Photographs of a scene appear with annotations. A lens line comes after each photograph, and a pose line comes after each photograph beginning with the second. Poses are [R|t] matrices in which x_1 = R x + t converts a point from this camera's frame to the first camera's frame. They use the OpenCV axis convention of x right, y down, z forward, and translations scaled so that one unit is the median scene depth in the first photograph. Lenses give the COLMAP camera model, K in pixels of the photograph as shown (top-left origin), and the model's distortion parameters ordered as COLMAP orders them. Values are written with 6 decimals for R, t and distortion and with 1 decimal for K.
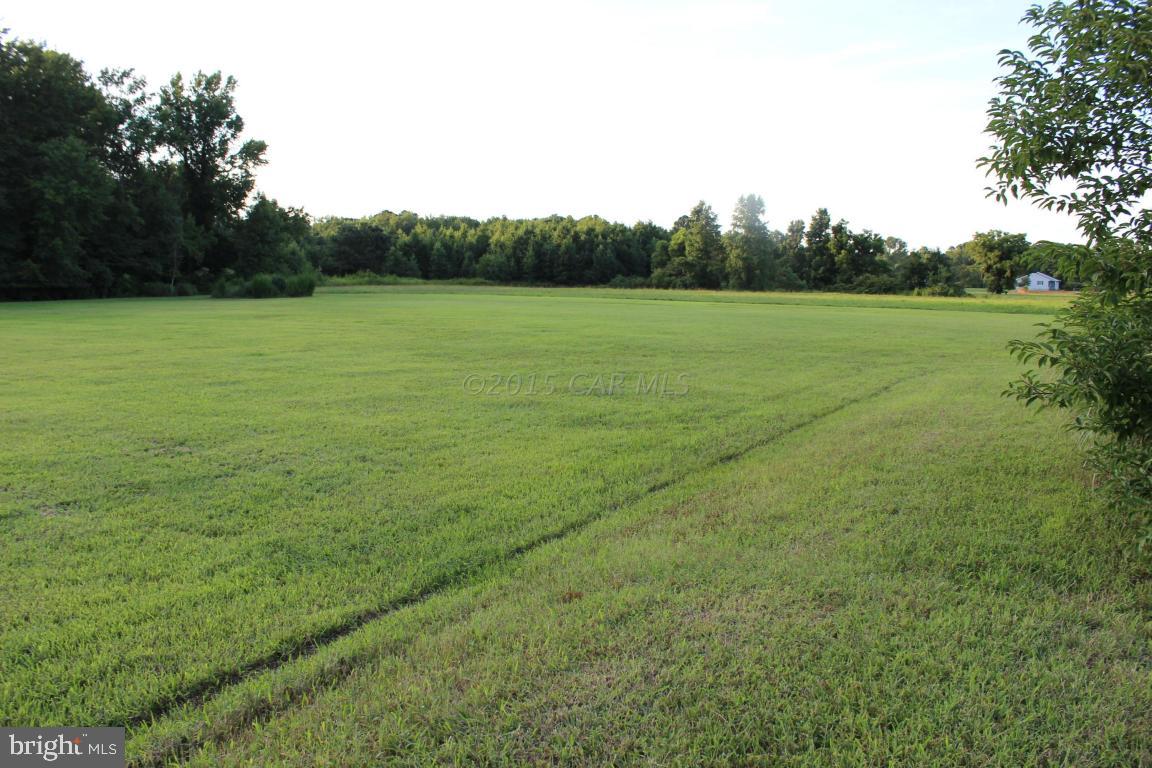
lens RADIAL K [[957.3, 0, 564.5], [0, 957.3, 388.0], [0, 0, 1]] dist [-0.168553, 0.157473]
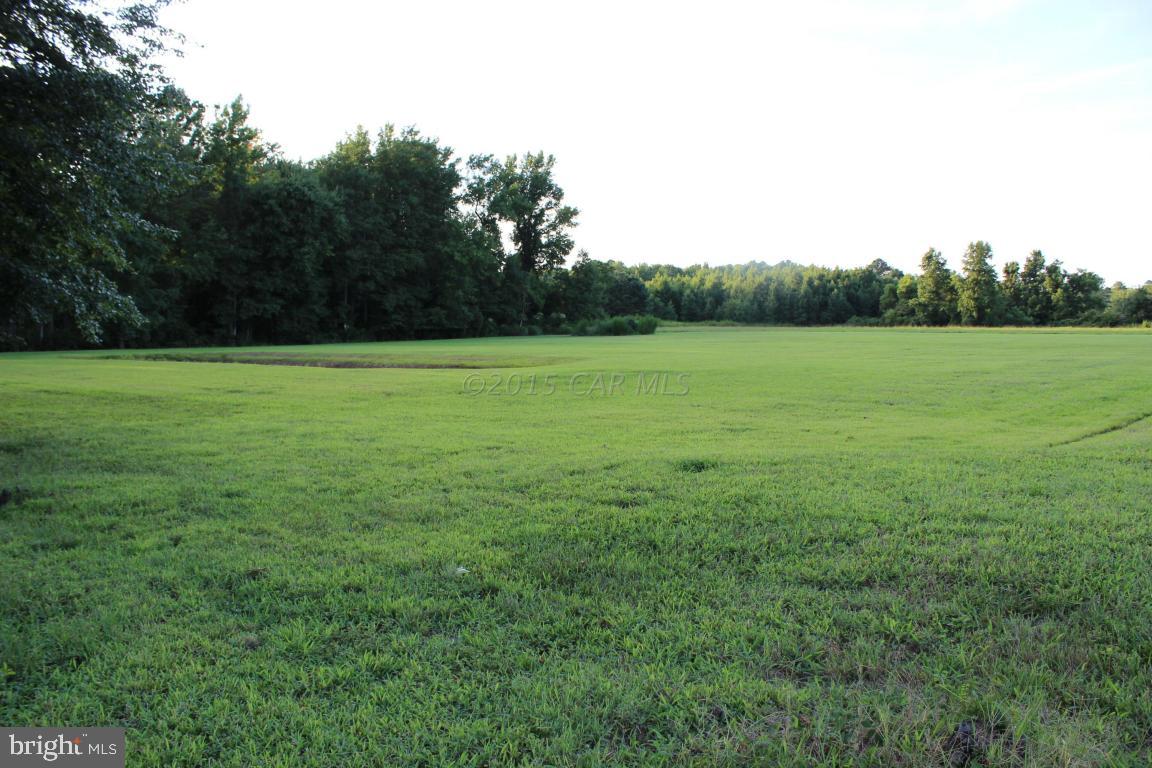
lens RADIAL K [[957.3, 0, 564.5], [0, 957.3, 388.0], [0, 0, 1]] dist [-0.168553, 0.157473]
pose [[0.986068, -0.008812, -0.166107, -0.205717], [0.000923, 0.998870, -0.047512, 0.039253], [0.166338, 0.046697, 0.984962, -0.299691]]
